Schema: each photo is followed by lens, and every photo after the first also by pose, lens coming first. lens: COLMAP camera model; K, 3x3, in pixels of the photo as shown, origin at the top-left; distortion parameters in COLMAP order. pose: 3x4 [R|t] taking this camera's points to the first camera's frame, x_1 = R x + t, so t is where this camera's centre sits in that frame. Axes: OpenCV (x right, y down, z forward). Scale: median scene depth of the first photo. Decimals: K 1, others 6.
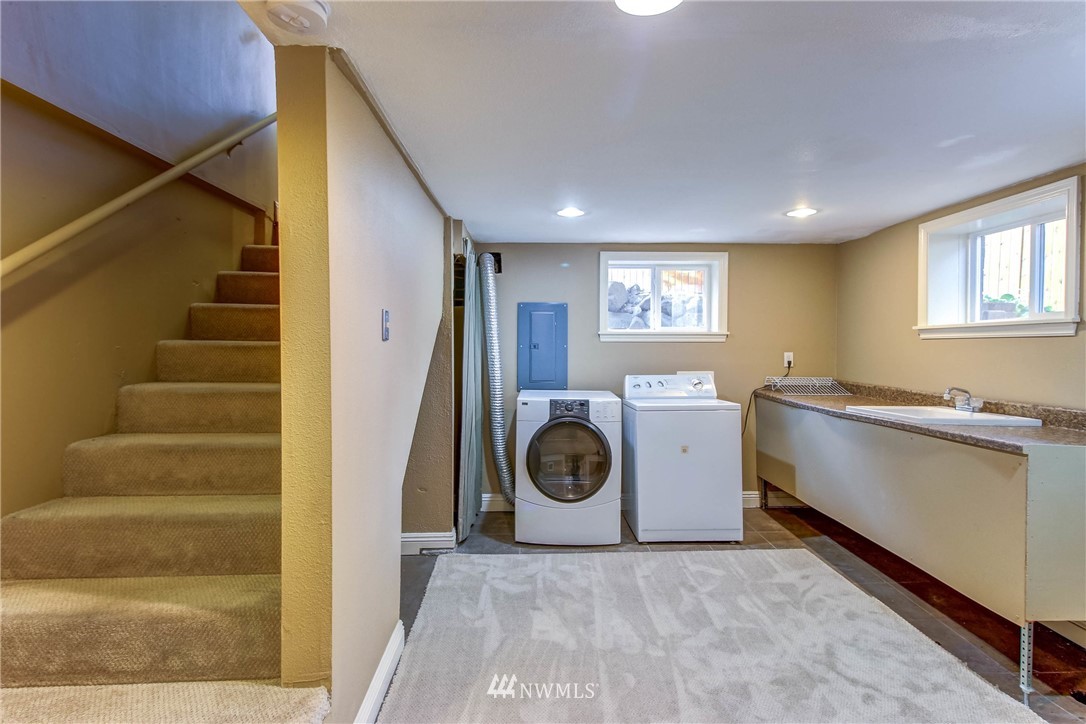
lens RADIAL K [[581.7, 0, 542.4], [0, 581.7, 357.7], [0, 0, 1]] dist [0.038935, -0.007753]
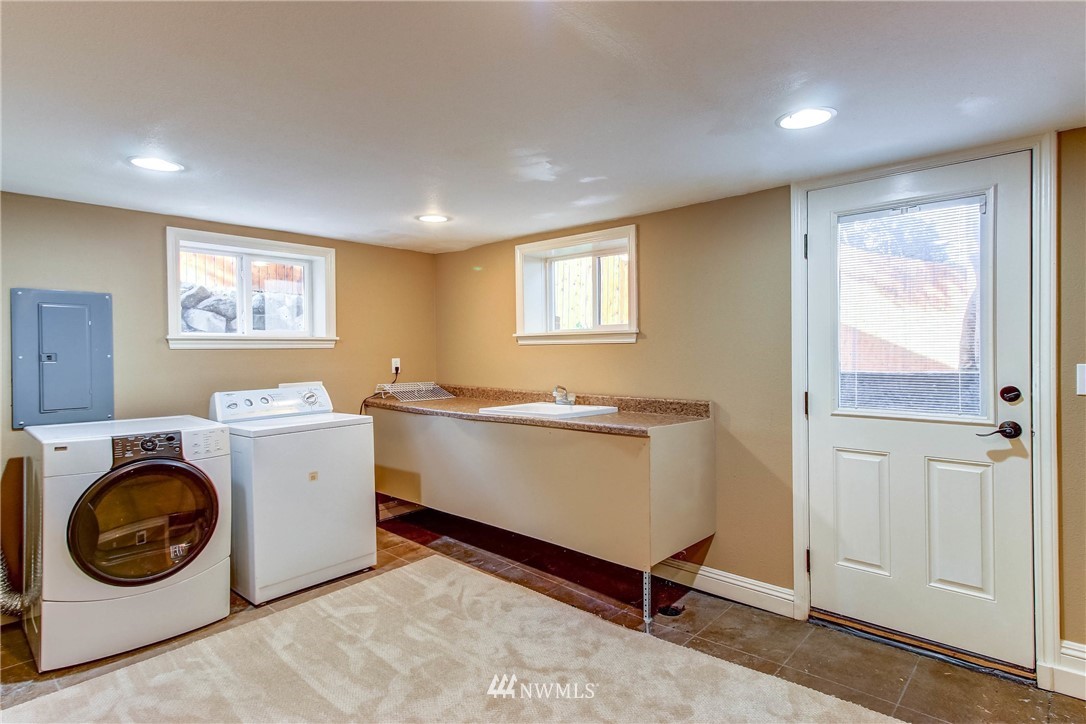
lens RADIAL K [[581.7, 0, 544.0], [0, 581.7, 355.6], [0, 0, 1]] dist [0.038935, -0.007753]
pose [[0.684270, -0.018022, 0.729006, -0.154980], [0.024922, 0.999689, 0.001321, -0.011156], [-0.728802, 0.017264, 0.684506, 0.186225]]
